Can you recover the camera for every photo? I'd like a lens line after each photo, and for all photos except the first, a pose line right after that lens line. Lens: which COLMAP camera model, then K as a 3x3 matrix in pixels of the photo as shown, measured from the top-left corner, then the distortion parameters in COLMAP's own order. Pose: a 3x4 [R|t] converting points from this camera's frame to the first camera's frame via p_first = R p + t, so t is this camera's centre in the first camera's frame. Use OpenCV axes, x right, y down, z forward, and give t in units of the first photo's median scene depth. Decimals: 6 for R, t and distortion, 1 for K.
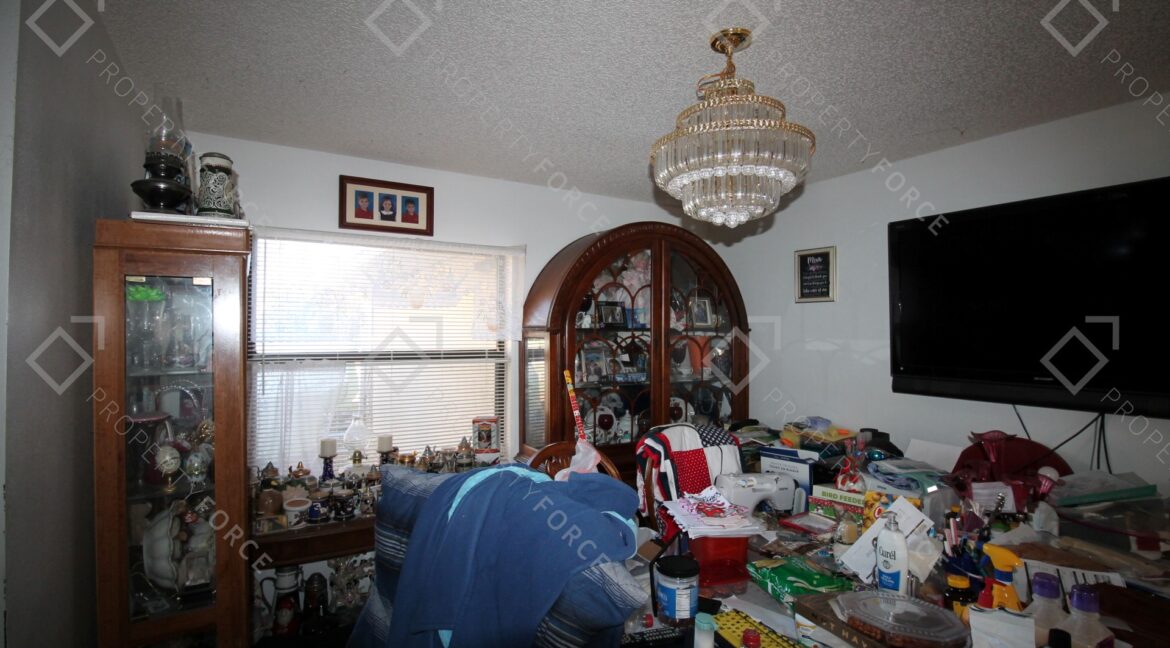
lens RADIAL K [[550.1, 0, 587.5], [0, 550.1, 331.1], [0, 0, 1]] dist [-0.002438, -0.011411]
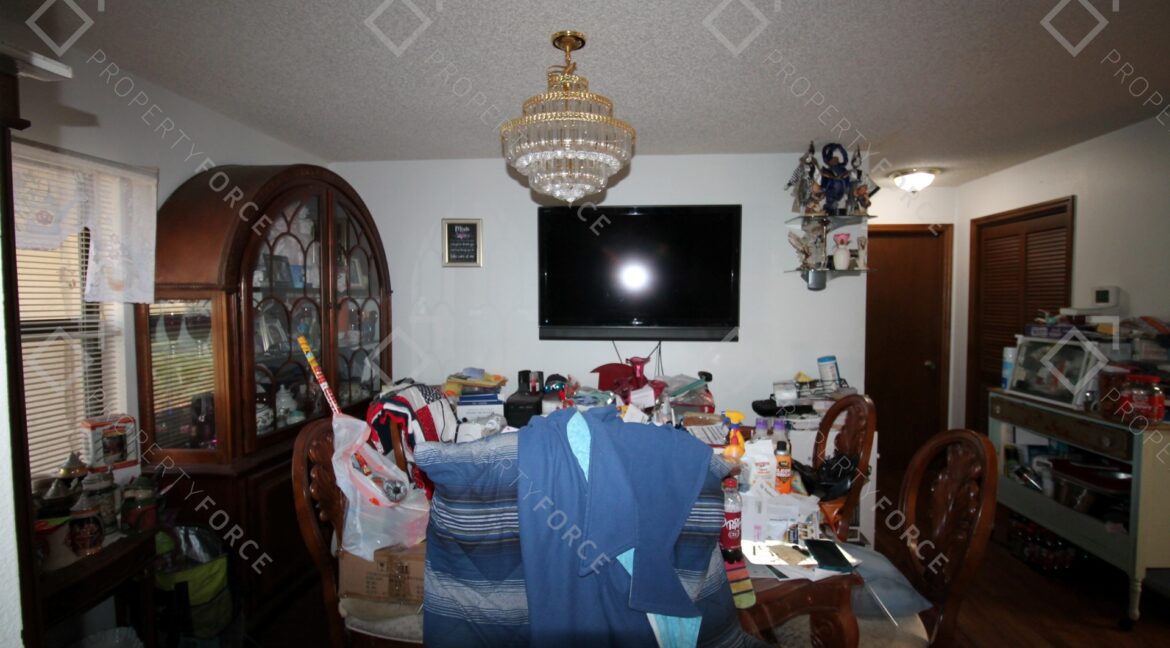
lens RADIAL K [[550.1, 0, 588.5], [0, 550.1, 321.1], [0, 0, 1]] dist [-0.002438, -0.011411]
pose [[0.578972, -0.035233, 0.814586, -0.366282], [0.001554, 0.999112, 0.042109, 0.011682], [-0.815346, -0.023114, 0.578512, 0.138391]]
